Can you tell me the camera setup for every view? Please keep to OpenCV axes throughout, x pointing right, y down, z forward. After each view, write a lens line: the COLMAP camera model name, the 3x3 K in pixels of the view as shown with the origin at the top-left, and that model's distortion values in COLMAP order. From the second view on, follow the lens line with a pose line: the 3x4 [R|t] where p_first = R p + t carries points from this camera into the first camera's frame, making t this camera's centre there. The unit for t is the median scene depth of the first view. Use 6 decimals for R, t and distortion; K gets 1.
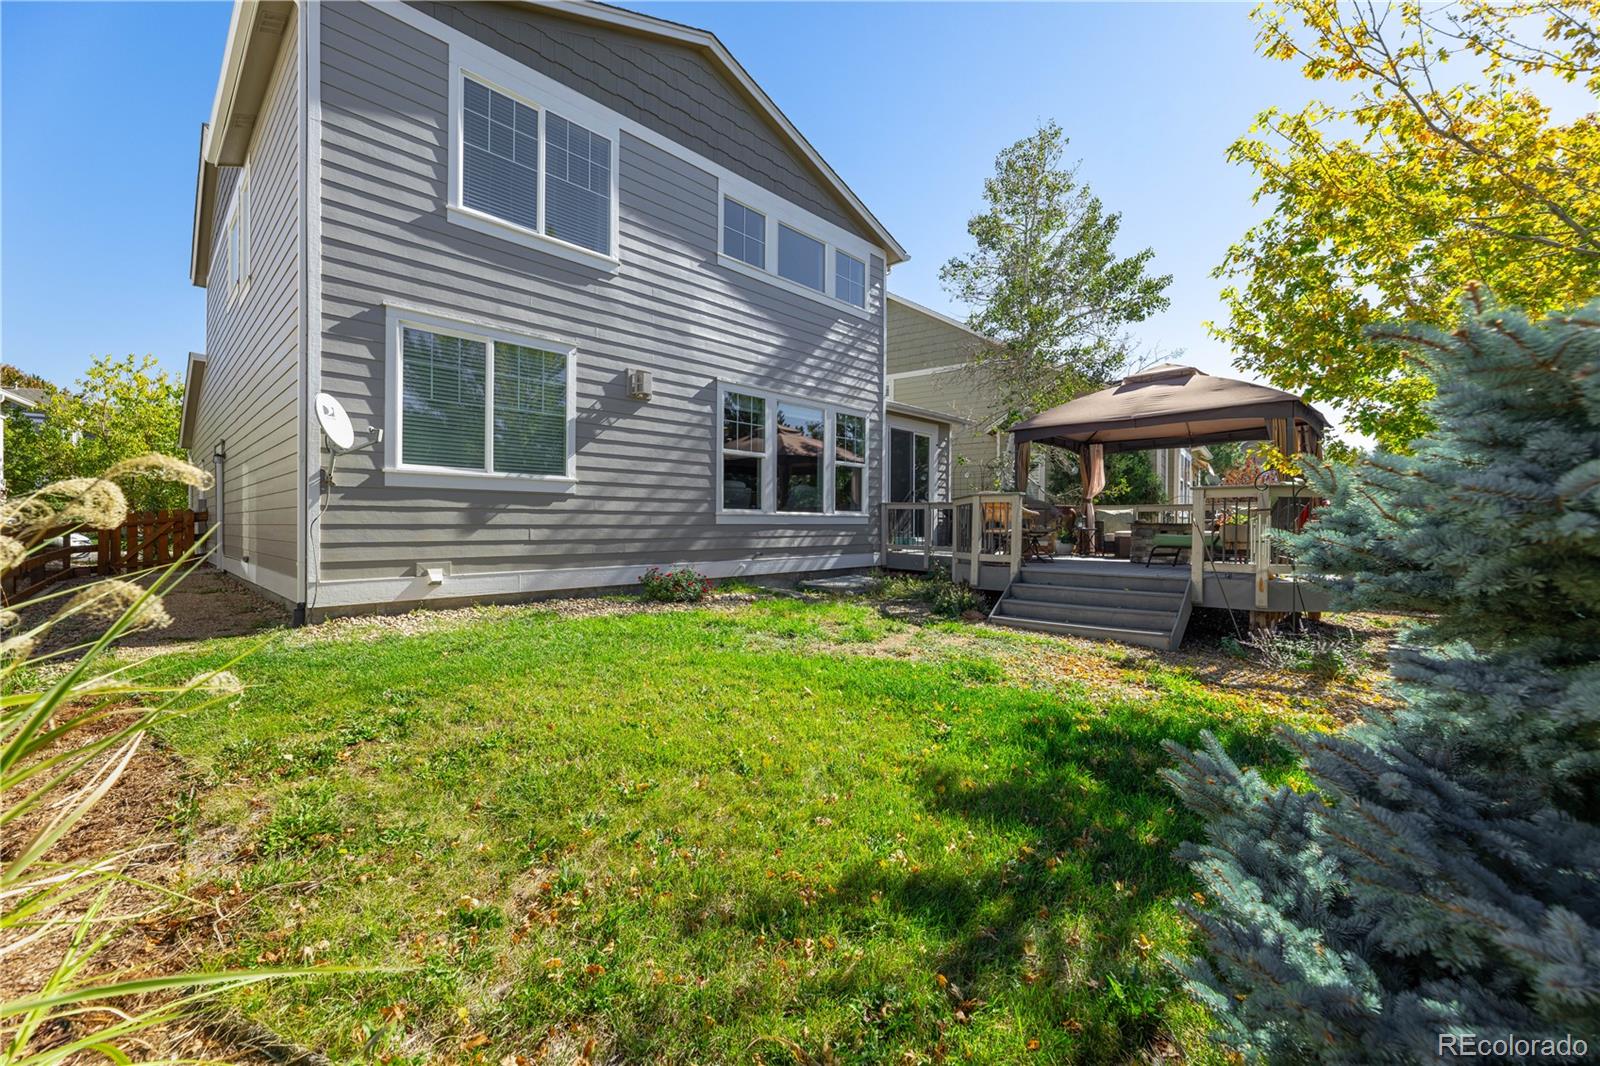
lens RADIAL K [[649.6, 0, 798.8], [0, 649.6, 527.6], [0, 0, 1]] dist [-0.000870, -0.000159]
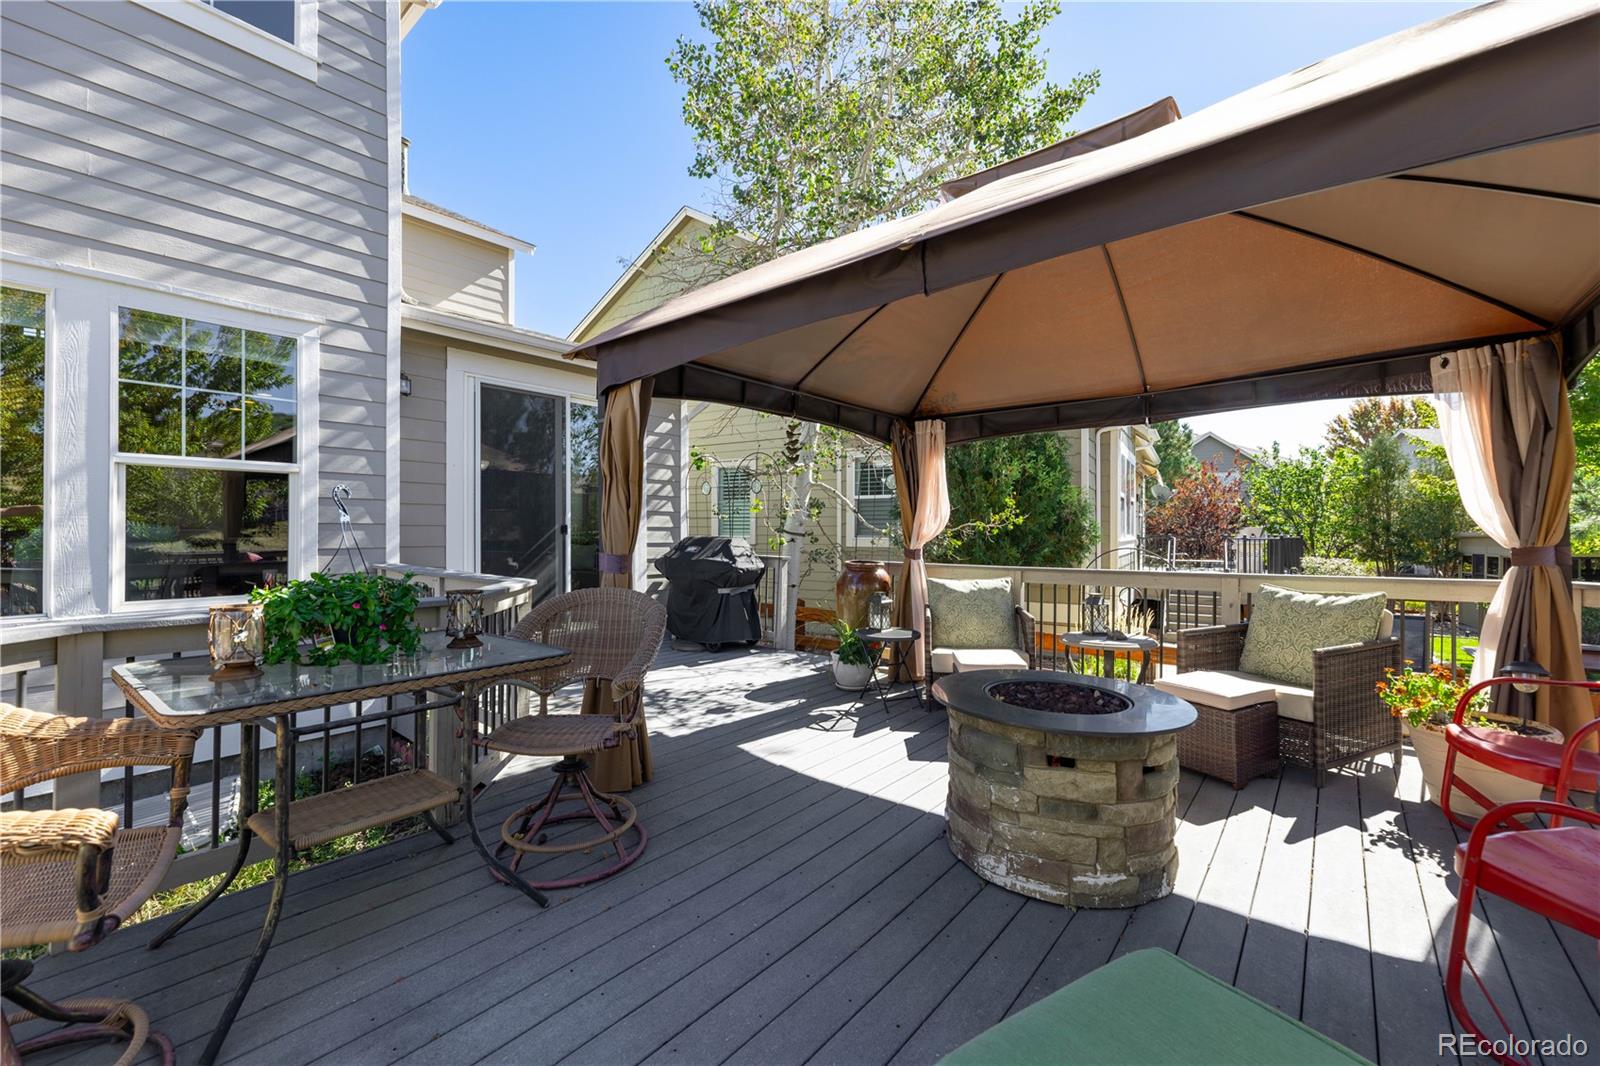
lens RADIAL K [[649.6, 0, 798.8], [0, 649.6, 527.6], [0, 0, 1]] dist [-0.000870, -0.000159]
pose [[0.997344, -0.002393, 0.072797, 0.340831], [0.003032, 0.999958, -0.008660, -0.054935], [-0.072773, 0.008858, 0.997309, 0.584431]]
